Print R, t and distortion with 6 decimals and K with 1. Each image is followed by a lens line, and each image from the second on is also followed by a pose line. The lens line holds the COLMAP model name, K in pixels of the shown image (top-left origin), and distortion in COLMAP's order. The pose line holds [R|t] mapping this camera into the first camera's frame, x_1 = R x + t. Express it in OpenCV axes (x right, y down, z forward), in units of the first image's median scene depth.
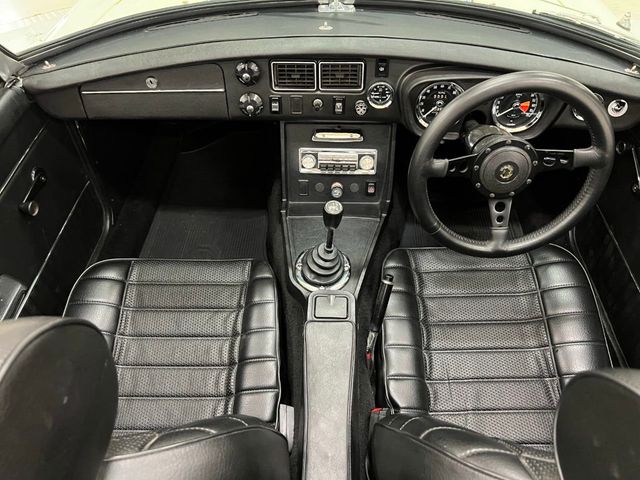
lens RADIAL K [[475.1, 0, 322.1], [0, 475.1, 241.5], [0, 0, 1]] dist [0.065725, -0.088547]
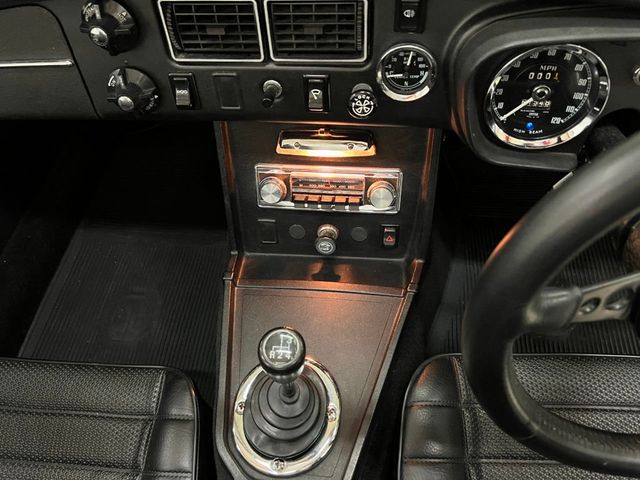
lens RADIAL K [[475.1, 0, 328.8], [0, 475.1, 230.0], [0, 0, 1]] dist [0.065725, -0.088547]
pose [[0.997117, 0.021648, -0.072727, 0.085509], [-0.014173, 0.994707, 0.101774, -0.204086], [0.074545, -0.100450, 0.992146, 0.534161]]
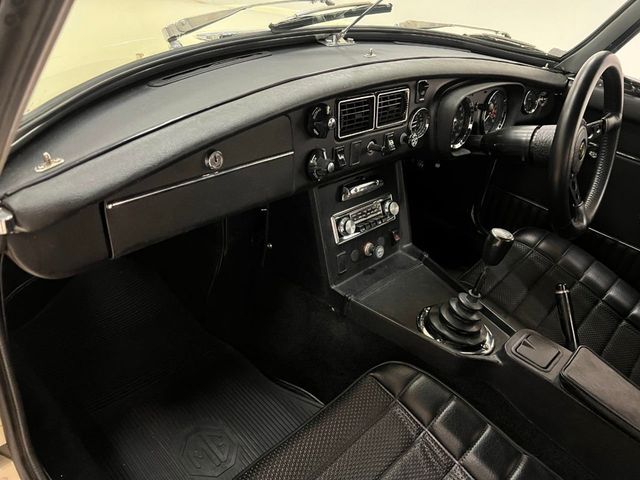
lens RADIAL K [[475.1, 0, 318.3], [0, 475.1, 241.5], [0, 0, 1]] dist [0.065725, -0.088547]
pose [[0.668746, -0.317228, 0.672417, -0.684931], [0.452674, 0.891179, -0.029769, -0.164268], [-0.589801, 0.324294, 0.739573, 0.512638]]
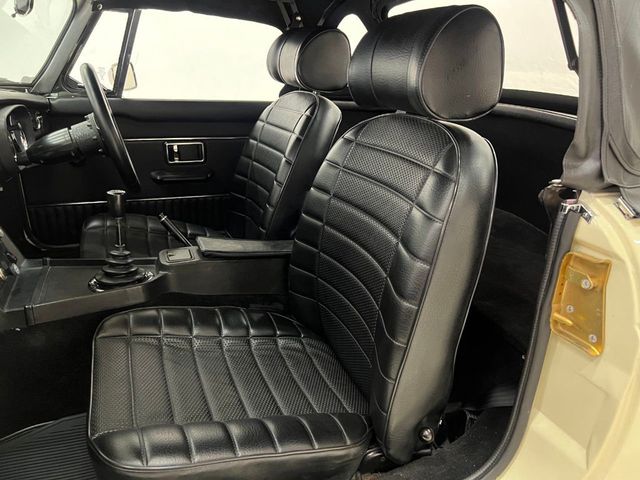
lens RADIAL K [[475.1, 0, 319.2], [0, 475.1, 241.0], [0, 0, 1]] dist [0.065725, -0.088547]
pose [[-0.398041, -0.336836, 0.853290, -1.073299], [0.656833, 0.544697, 0.521417, -0.258955], [-0.640417, 0.768015, 0.004433, 0.691334]]
